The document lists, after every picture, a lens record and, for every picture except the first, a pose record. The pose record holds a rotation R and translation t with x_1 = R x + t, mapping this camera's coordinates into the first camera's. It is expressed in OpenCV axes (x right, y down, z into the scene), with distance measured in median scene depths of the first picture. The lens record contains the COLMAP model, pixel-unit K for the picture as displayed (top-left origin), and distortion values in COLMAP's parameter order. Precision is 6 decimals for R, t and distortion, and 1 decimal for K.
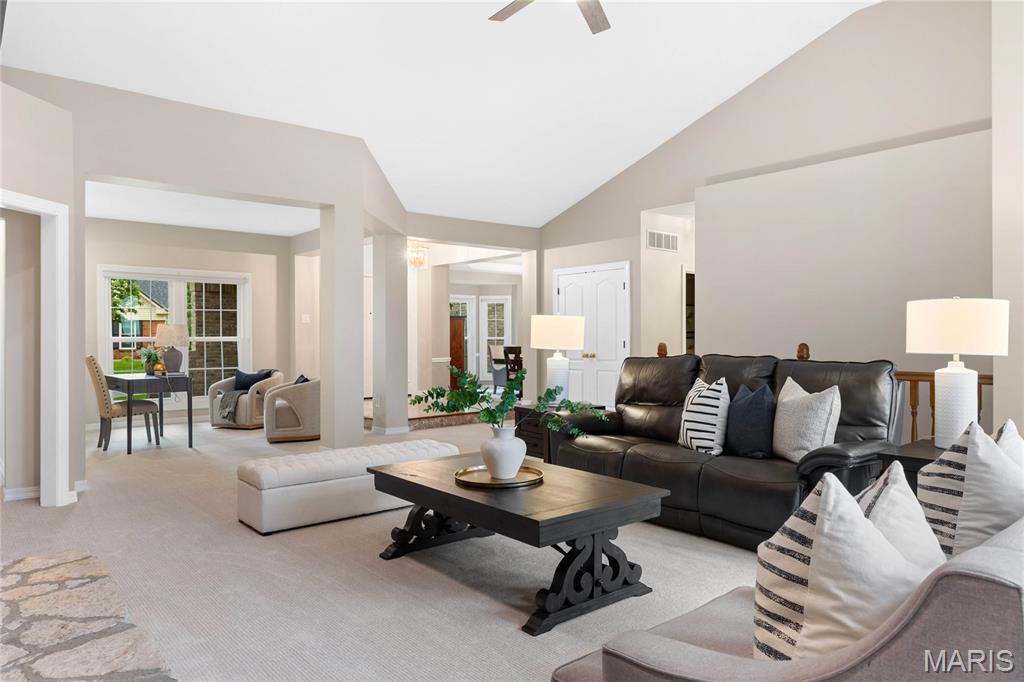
lens RADIAL K [[667.9, 0, 512.9], [0, 667.9, 341.4], [0, 0, 1]] dist [-0.002811, -0.001962]
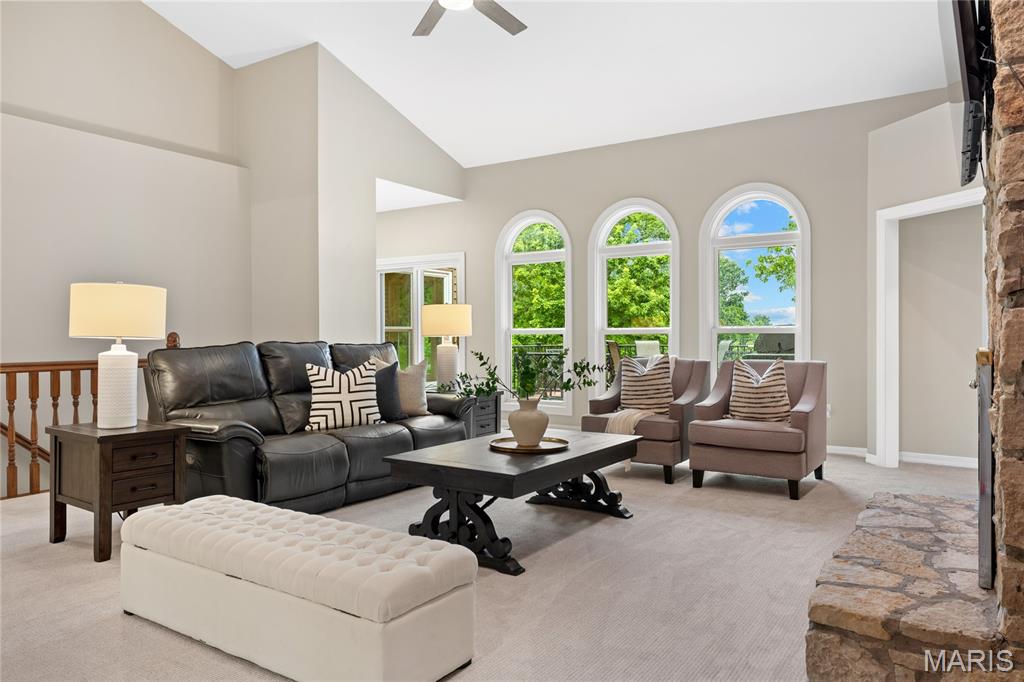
lens RADIAL K [[701.0, 0, 512.5], [0, 701.0, 340.4], [0, 0, 1]] dist [0.050510, 0.003651]
pose [[-0.282893, -0.009338, 0.959106, -1.189623], [-0.002939, 0.999956, 0.008869, 0.010323], [-0.959147, -0.000310, -0.282908, 1.402821]]
